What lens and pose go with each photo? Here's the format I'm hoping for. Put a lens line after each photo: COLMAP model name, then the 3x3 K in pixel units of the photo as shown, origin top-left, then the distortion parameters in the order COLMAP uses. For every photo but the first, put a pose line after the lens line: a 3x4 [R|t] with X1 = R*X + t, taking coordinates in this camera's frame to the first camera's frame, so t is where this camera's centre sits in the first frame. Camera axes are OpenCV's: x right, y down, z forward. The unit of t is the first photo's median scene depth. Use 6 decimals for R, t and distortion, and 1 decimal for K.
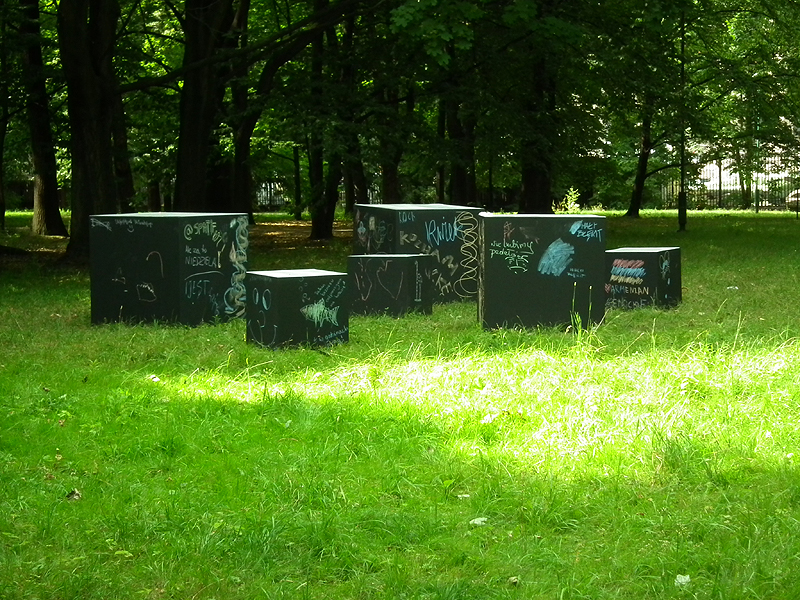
lens RADIAL K [[1739.9, 0, 400.7], [0, 1739.9, 294.4], [0, 0, 1]] dist [0.214130, 0.000000]
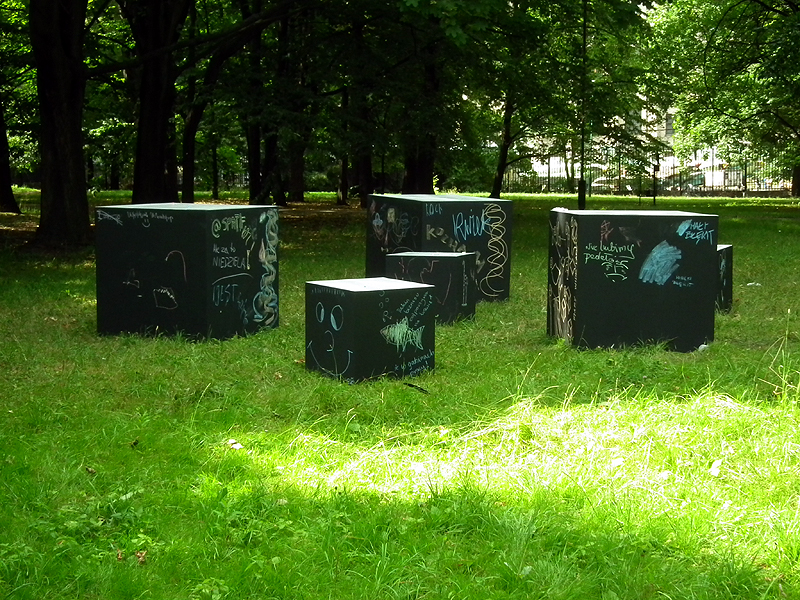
lens RADIAL K [[1445.5, 0, 399.0], [0, 1445.5, 307.8], [0, 0, 1]] dist [0.155039, 0.000000]
pose [[0.997336, 0.004103, 0.072825, -0.082091], [-0.006412, 0.999483, 0.031505, -0.019331], [-0.072658, -0.031888, 0.996847, 0.281061]]
